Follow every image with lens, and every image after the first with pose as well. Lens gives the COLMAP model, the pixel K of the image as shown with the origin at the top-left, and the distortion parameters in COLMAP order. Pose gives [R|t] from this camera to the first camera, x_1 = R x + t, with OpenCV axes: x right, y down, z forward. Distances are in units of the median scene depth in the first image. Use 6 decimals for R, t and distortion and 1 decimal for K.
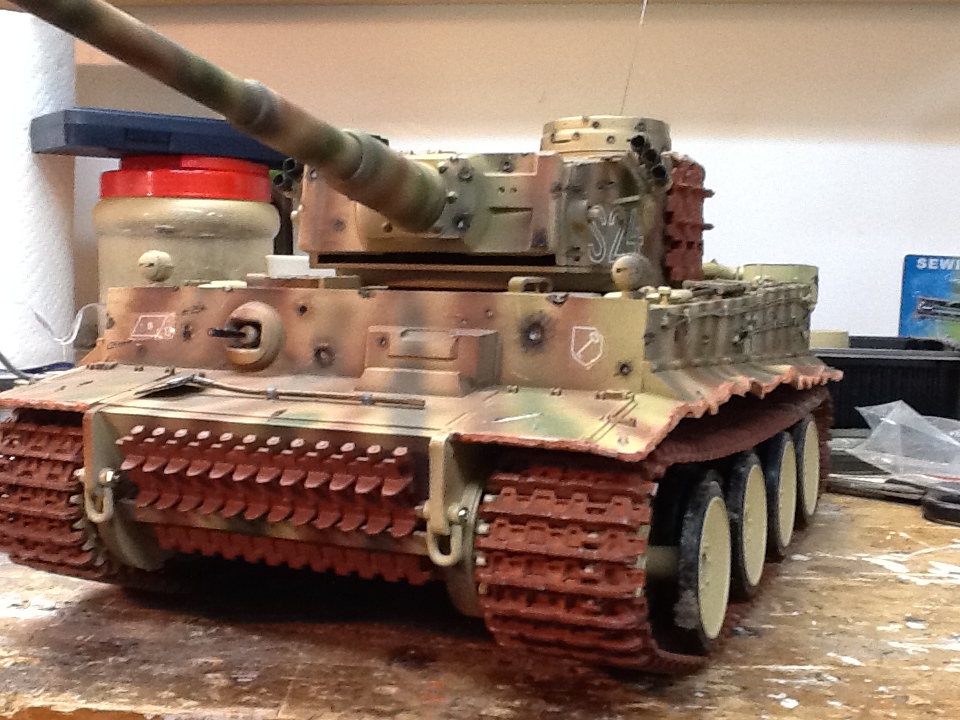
lens RADIAL K [[1179.3, 0, 475.9], [0, 1179.3, 361.7], [0, 0, 1]] dist [-0.039494, 0.000000]
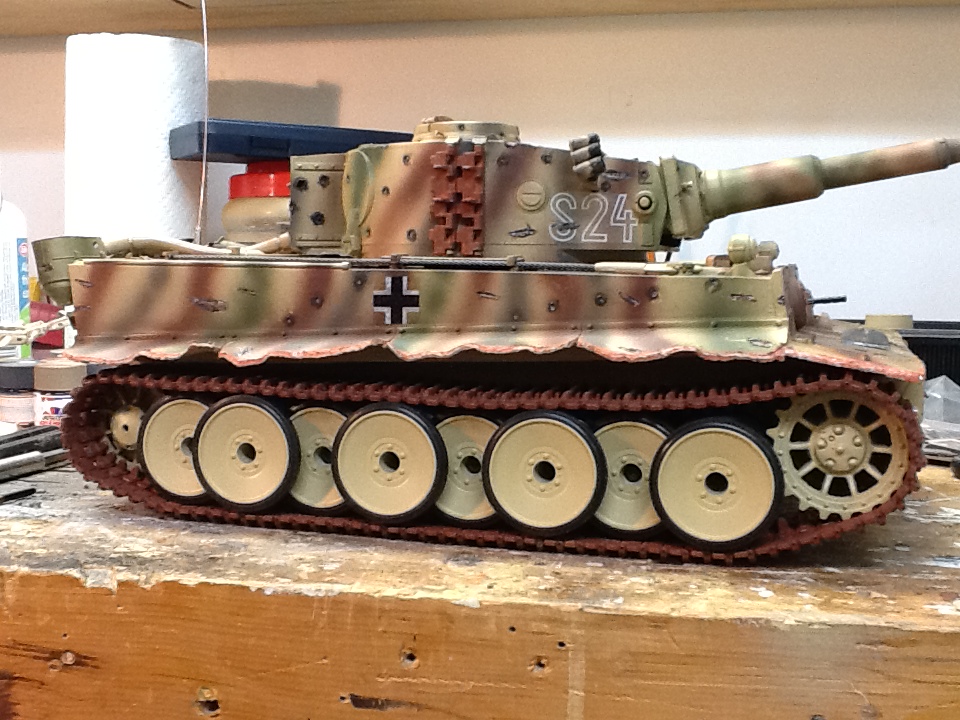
lens RADIAL K [[1179.3, 0, 480.9], [0, 1179.3, 358.0], [0, 0, 1]] dist [-0.039494, 0.000000]
pose [[0.994471, 0.000677, -0.105012, 0.090454], [-0.001518, 0.999967, -0.007934, 0.050524], [0.105004, 0.008050, 0.994439, -0.224307]]
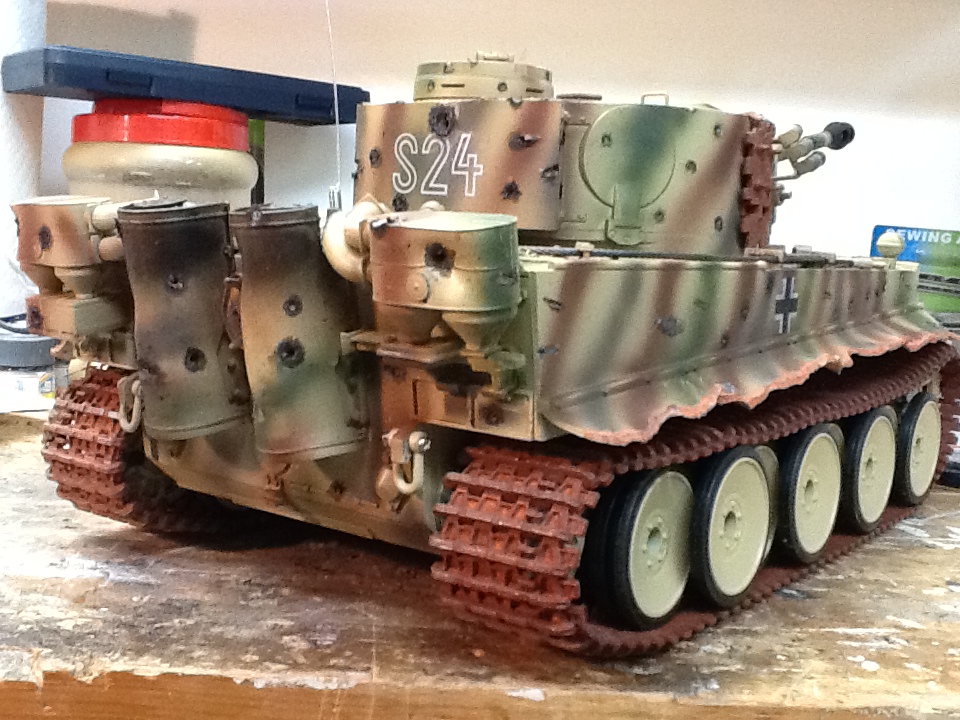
lens RADIAL K [[1179.3, 0, 474.4], [0, 1179.3, 361.0], [0, 0, 1]] dist [-0.039494, 0.000000]
pose [[0.996780, 0.020028, 0.077641, -0.141742], [-0.022669, 0.999189, 0.033285, 0.001974], [-0.076911, -0.034938, 0.996426, 0.024095]]
